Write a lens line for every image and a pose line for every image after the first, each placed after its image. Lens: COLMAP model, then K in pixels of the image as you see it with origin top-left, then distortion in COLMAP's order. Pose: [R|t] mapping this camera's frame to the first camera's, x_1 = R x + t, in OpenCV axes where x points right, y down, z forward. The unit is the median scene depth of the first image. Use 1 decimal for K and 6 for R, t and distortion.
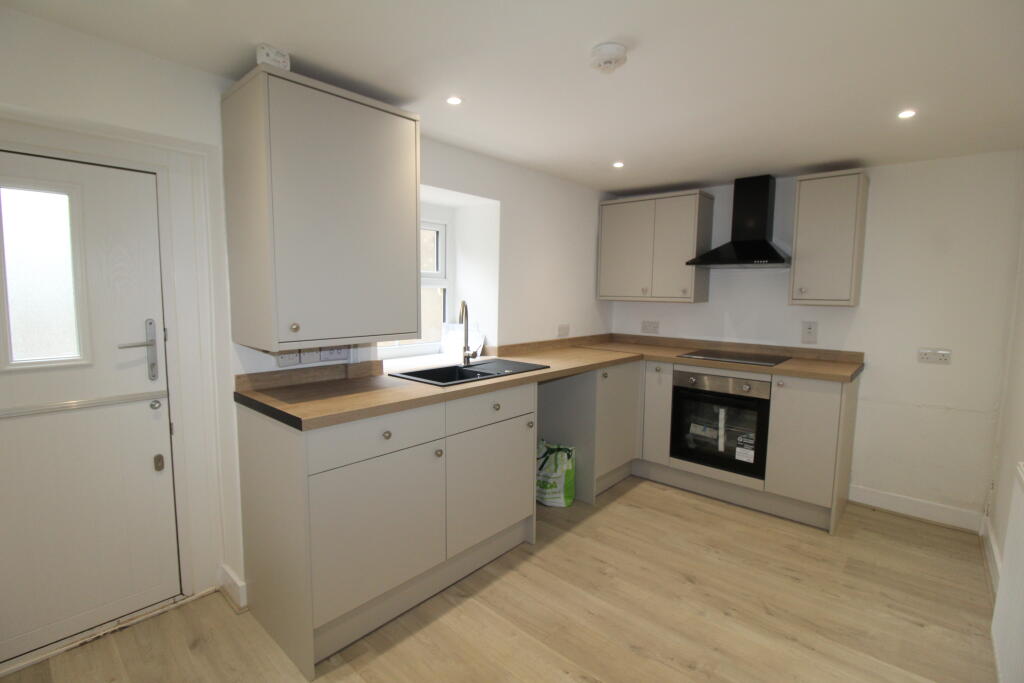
lens RADIAL K [[474.5, 0, 515.2], [0, 474.5, 336.8], [0, 0, 1]] dist [-0.008064, -0.007941]
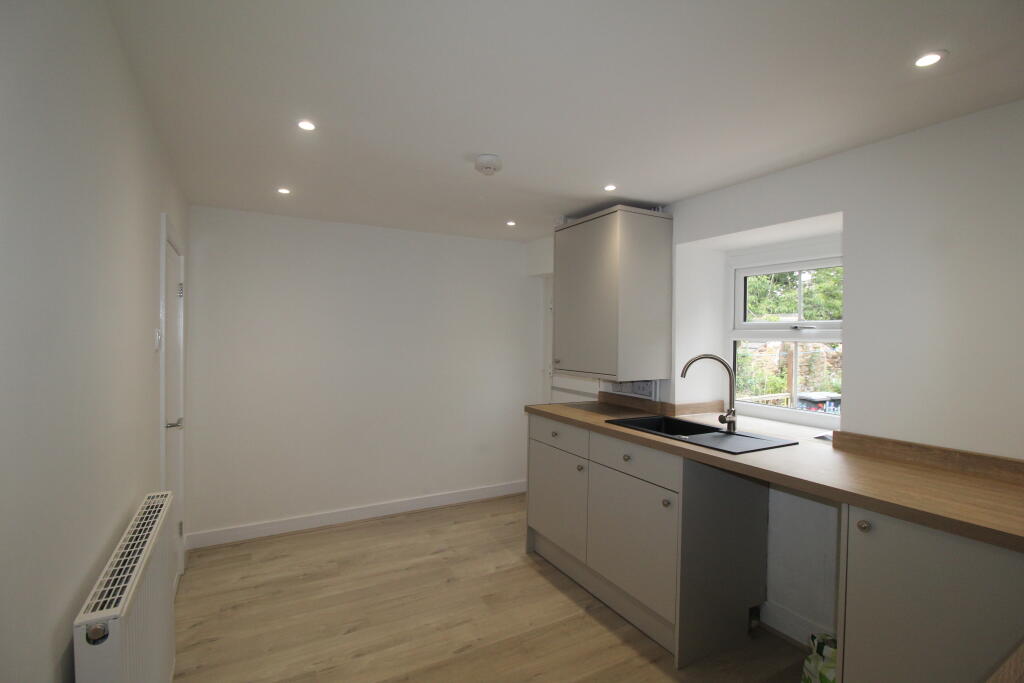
lens RADIAL K [[474.5, 0, 515.6], [0, 474.5, 336.7], [0, 0, 1]] dist [-0.008064, -0.007941]
pose [[-0.319282, -0.015477, -0.947533, 0.893539], [-0.111358, 0.993552, 0.021295, -0.091335], [0.941094, 0.112315, -0.318947, 0.972913]]
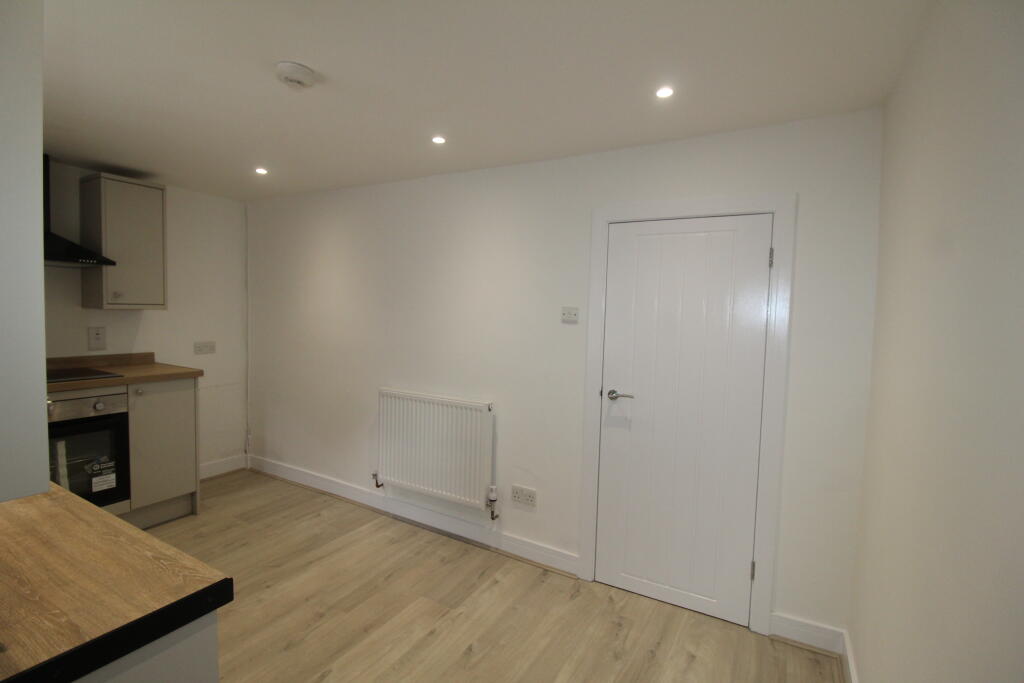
lens RADIAL K [[474.5, 0, 516.3], [0, 474.5, 335.7], [0, 0, 1]] dist [-0.008064, -0.007941]
pose [[-0.219510, -0.070255, 0.973077, -0.596550], [0.063301, 0.994277, 0.086065, -0.054387], [-0.973554, 0.080489, -0.213807, 0.502792]]
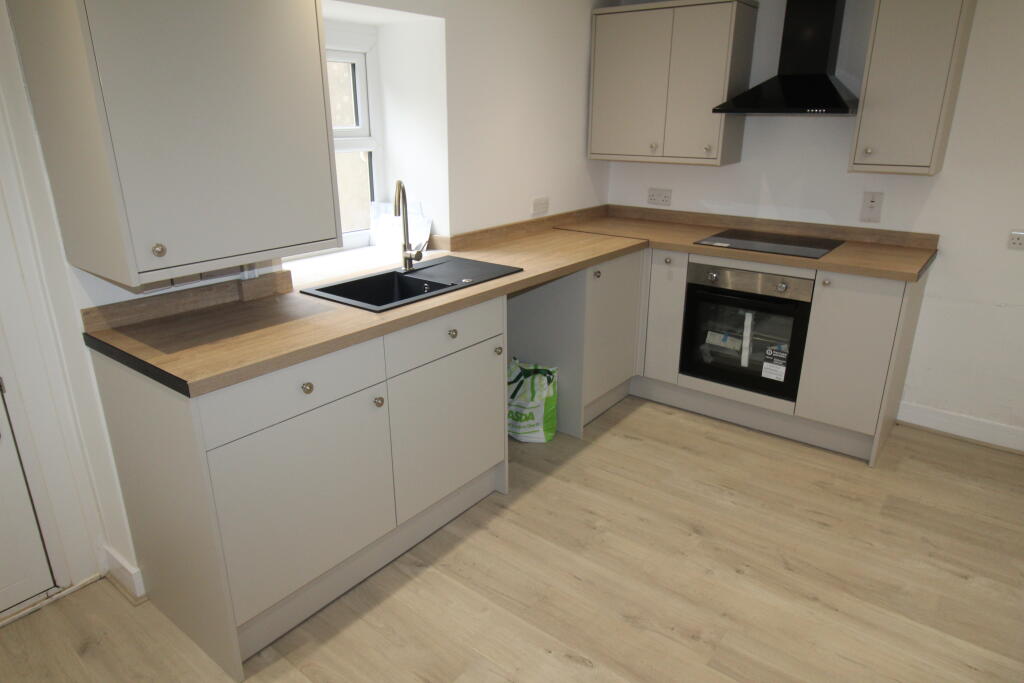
lens RADIAL K [[645.3, 0, 514.8], [0, 645.3, 336.2], [0, 0, 1]] dist [-0.000070, -0.000866]
pose [[0.997827, -0.032543, 0.057297, 0.000098], [0.018363, 0.972420, 0.232513, -0.074540], [-0.063284, -0.230955, 0.970904, 0.008052]]
